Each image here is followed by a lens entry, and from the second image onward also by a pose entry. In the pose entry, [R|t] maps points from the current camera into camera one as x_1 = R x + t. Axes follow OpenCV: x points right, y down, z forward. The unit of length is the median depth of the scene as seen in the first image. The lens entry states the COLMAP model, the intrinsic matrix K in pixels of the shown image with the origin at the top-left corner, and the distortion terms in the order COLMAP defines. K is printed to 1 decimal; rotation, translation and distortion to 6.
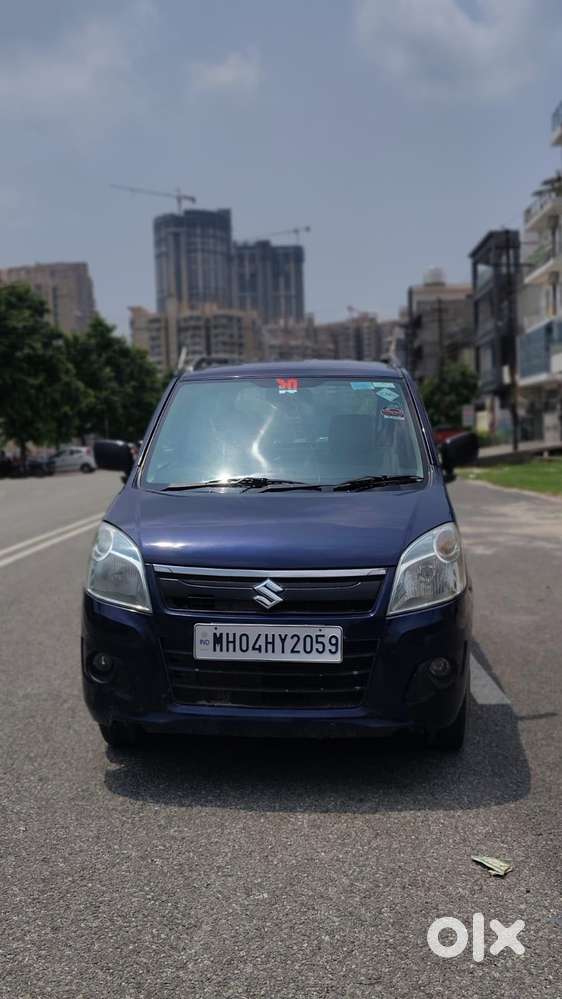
lens RADIAL K [[1015.6, 0, 277.4], [0, 1015.6, 507.5], [0, 0, 1]] dist [0.012882, 0.005992]
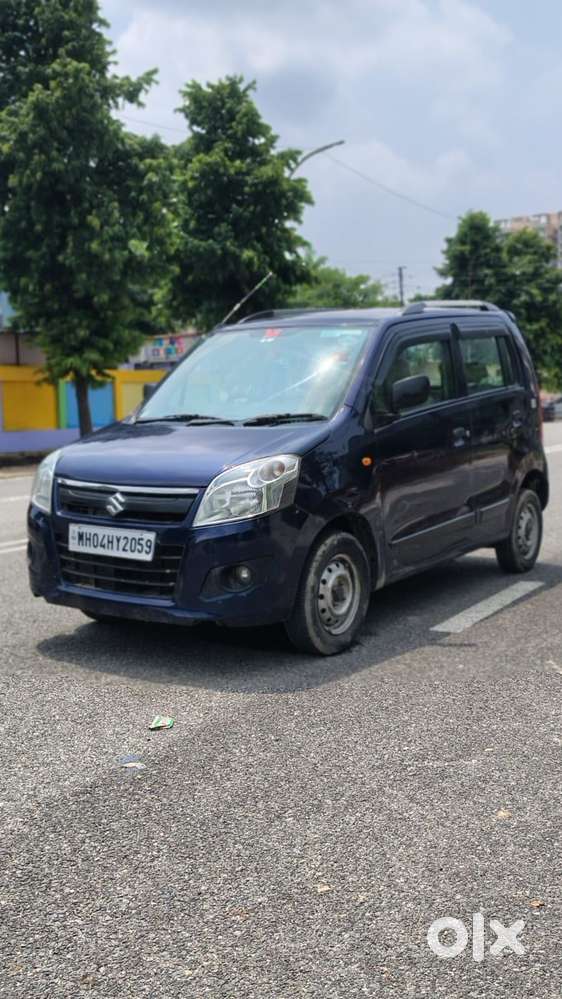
lens RADIAL K [[1022.6, 0, 286.4], [0, 1022.6, 489.2], [0, 0, 1]] dist [0.011761, 0.015376]
pose [[0.870079, 0.046000, -0.490760, 0.799299], [-0.029405, 0.998707, 0.041478, 0.007362], [0.492034, -0.021658, 0.870307, -0.008025]]
